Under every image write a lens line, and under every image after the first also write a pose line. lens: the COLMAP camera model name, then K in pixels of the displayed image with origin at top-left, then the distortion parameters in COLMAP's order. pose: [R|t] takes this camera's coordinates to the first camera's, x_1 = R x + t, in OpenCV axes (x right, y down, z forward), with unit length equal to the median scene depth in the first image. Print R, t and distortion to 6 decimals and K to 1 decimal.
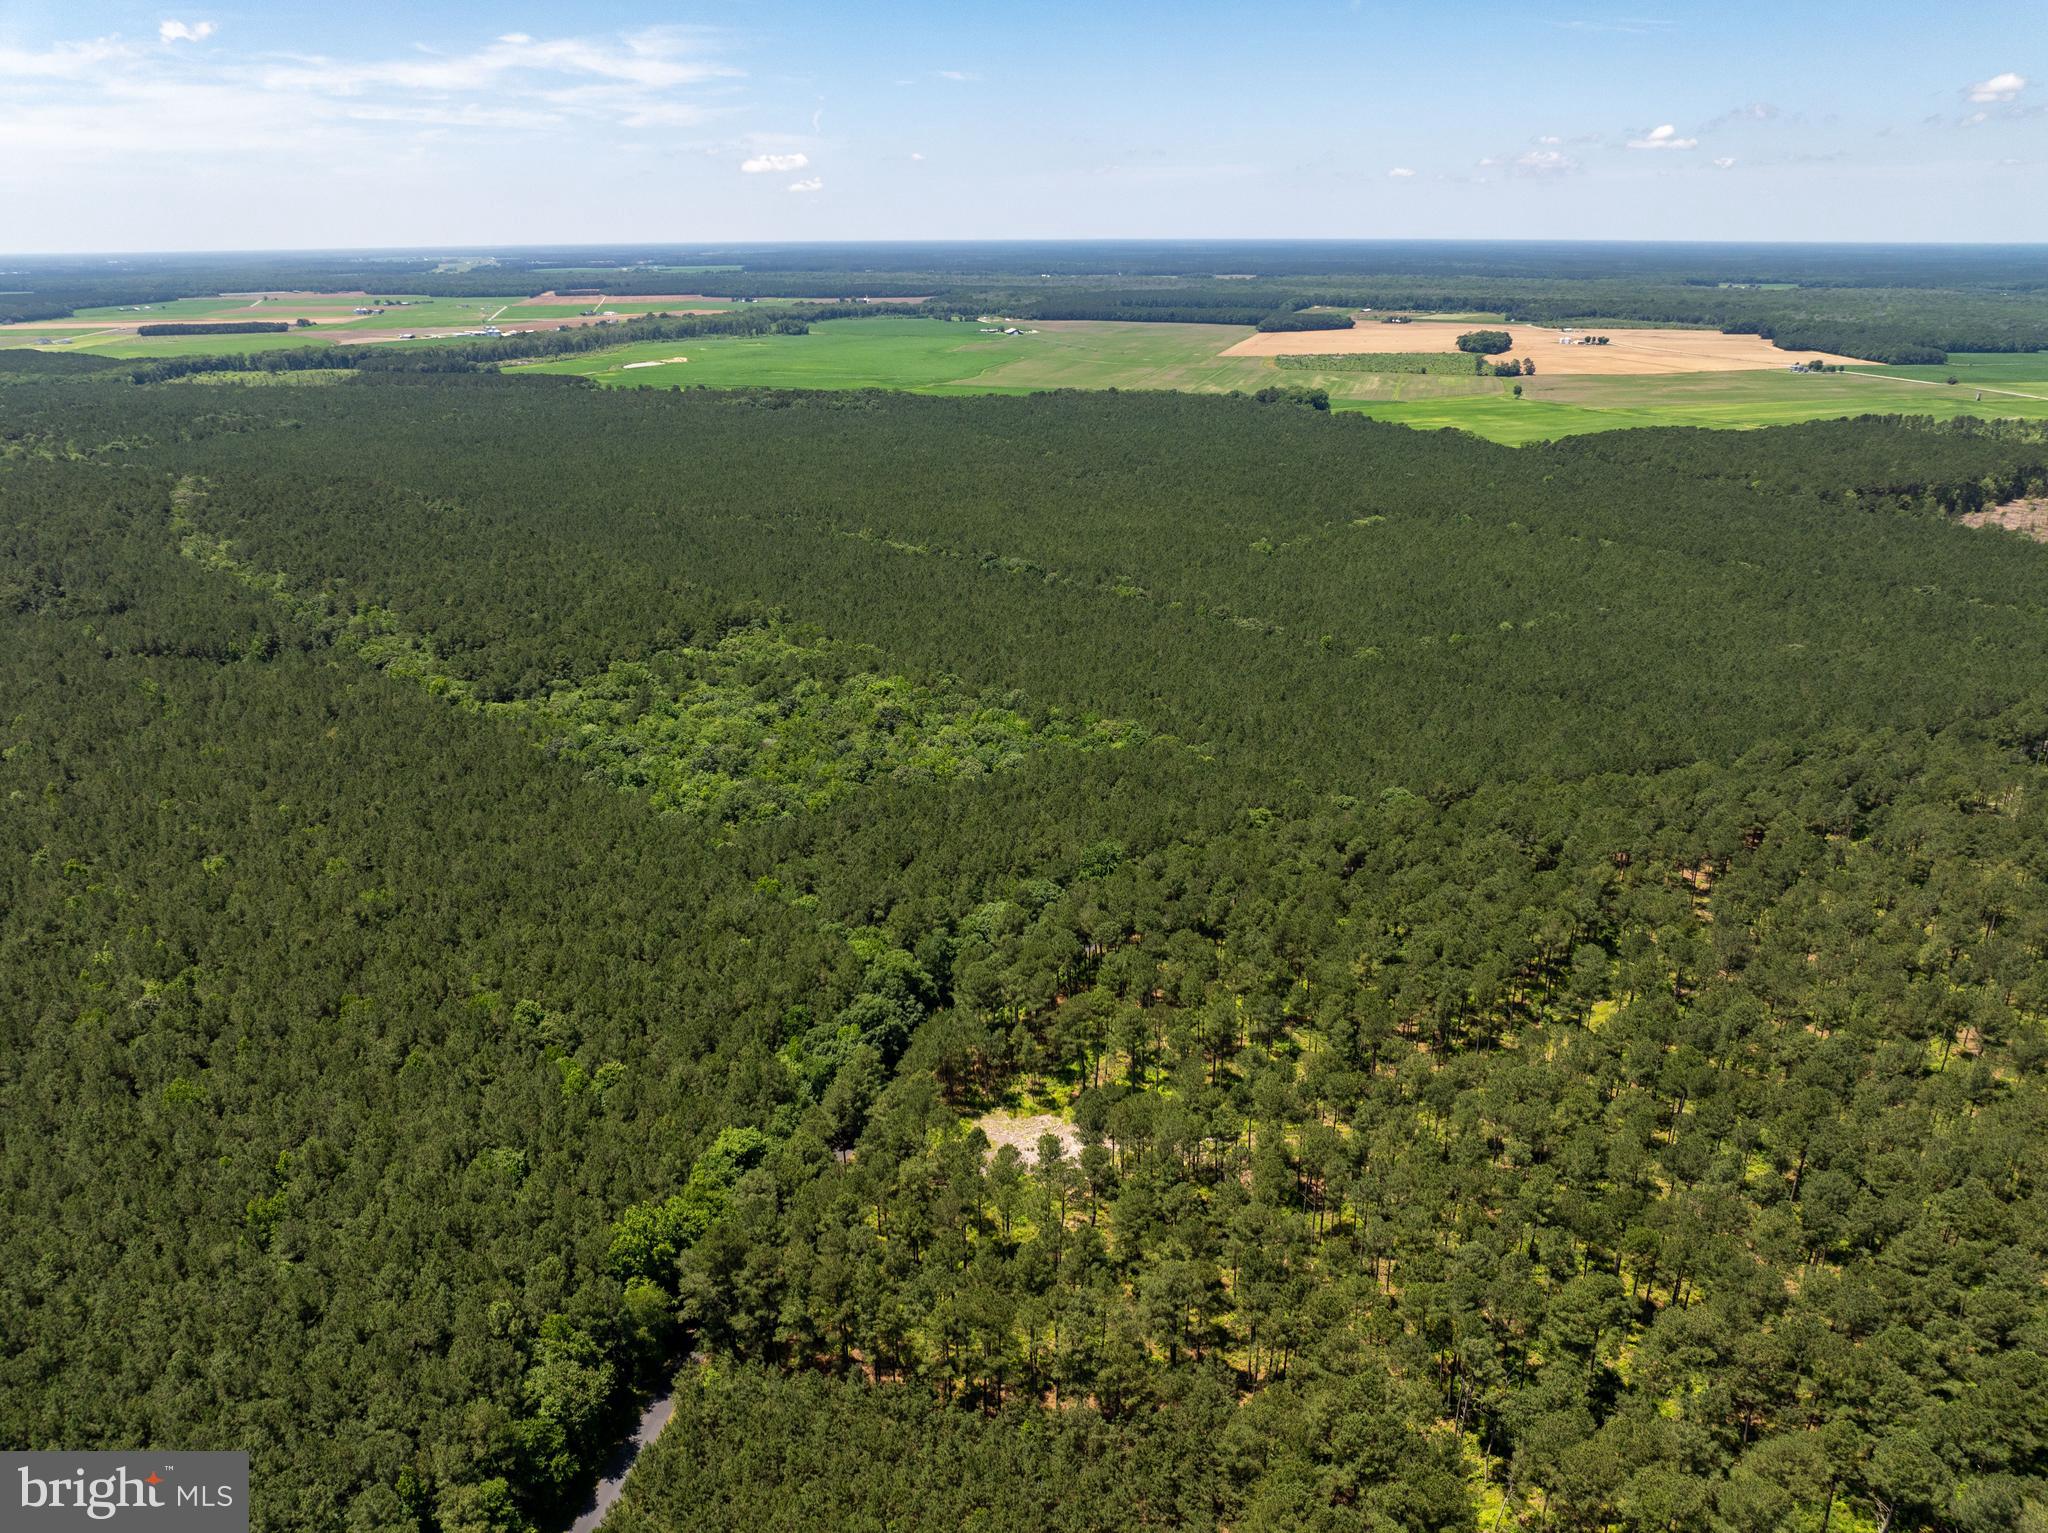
lens RADIAL K [[1449.9, 0, 1032.0], [0, 1449.9, 756.5], [0, 0, 1]] dist [-0.039048, 0.017535]
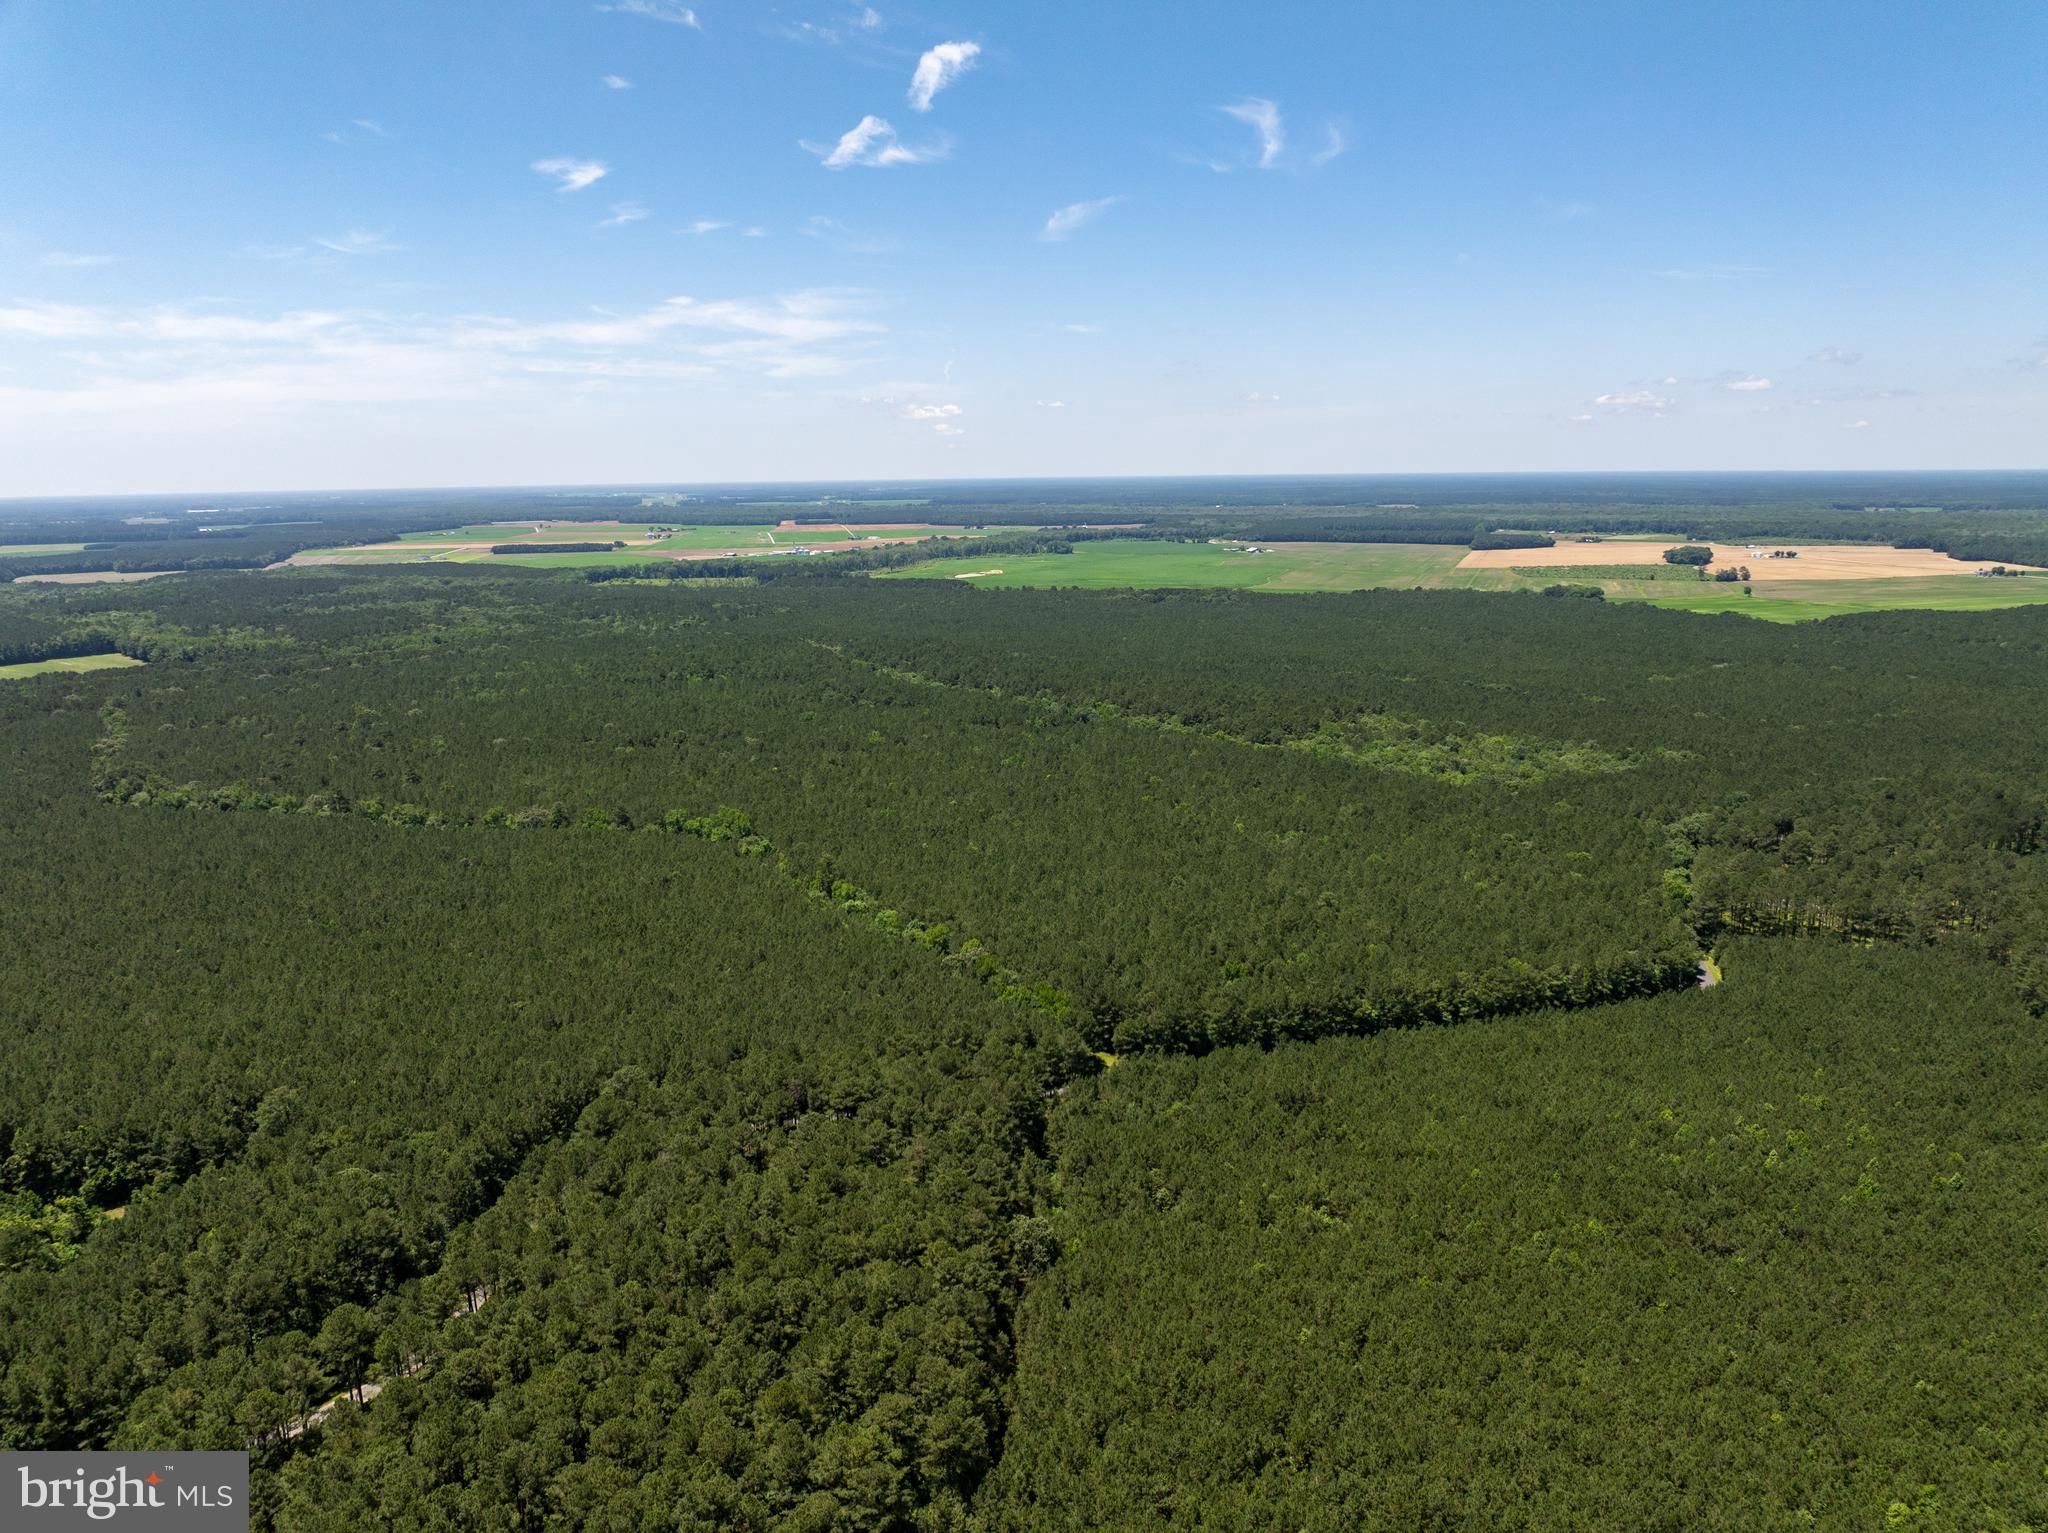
lens RADIAL K [[1449.9, 0, 1008.2], [0, 1449.9, 771.9], [0, 0, 1]] dist [-0.039048, 0.017535]
pose [[0.996698, 0.008843, -0.080719, -0.097680], [-0.020212, 0.989783, -0.141144, 0.042188], [0.078646, 0.142309, 0.986693, -0.114858]]
